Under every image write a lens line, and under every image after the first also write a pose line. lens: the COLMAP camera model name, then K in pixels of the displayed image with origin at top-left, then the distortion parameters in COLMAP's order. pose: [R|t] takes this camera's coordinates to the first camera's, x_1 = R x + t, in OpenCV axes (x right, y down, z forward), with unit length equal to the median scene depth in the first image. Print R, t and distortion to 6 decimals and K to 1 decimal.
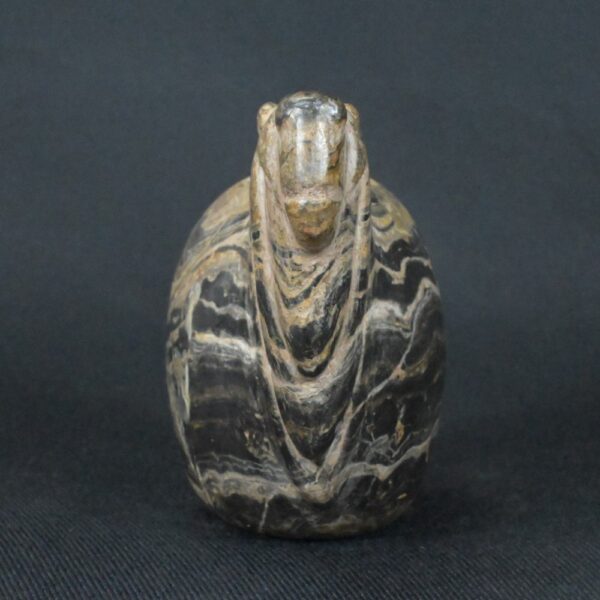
lens RADIAL K [[1624.0, 0, 298.9], [0, 1624.0, 297.1], [0, 0, 1]] dist [0.059848, 0.000000]
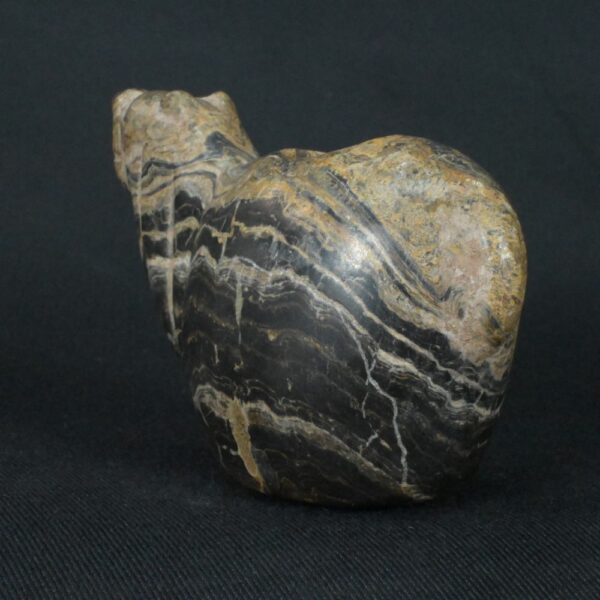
lens RADIAL K [[1624.0, 0, 297.3], [0, 1624.0, 302.7], [0, 0, 1]] dist [0.059848, 0.000000]
pose [[-0.759643, 0.058122, -0.647738, 0.748228], [-0.060045, 0.985476, 0.158847, -0.153053], [0.647562, 0.159560, -0.745120, 1.915318]]
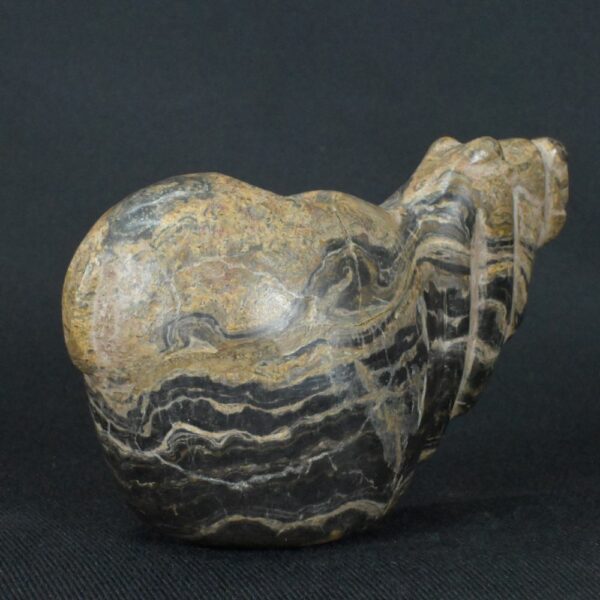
lens RADIAL K [[1624.0, 0, 299.0], [0, 1624.0, 300.1], [0, 0, 1]] dist [0.059848, 0.000000]
pose [[-0.573256, -0.082500, 0.815213, -0.902959], [0.030952, 0.992028, 0.122159, -0.141884], [-0.818792, 0.095261, -0.566132, 1.717236]]
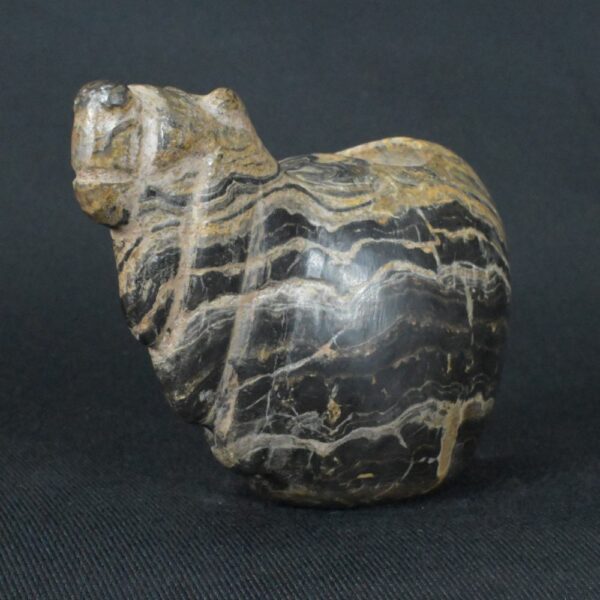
lens RADIAL K [[1624.0, 0, 302.3], [0, 1624.0, 300.5], [0, 0, 1]] dist [0.059848, 0.000000]
pose [[0.788665, 0.078817, -0.609750, 0.666787], [-0.056431, 0.996842, 0.055863, -0.041360], [0.612228, -0.009649, 0.790623, 0.191933]]
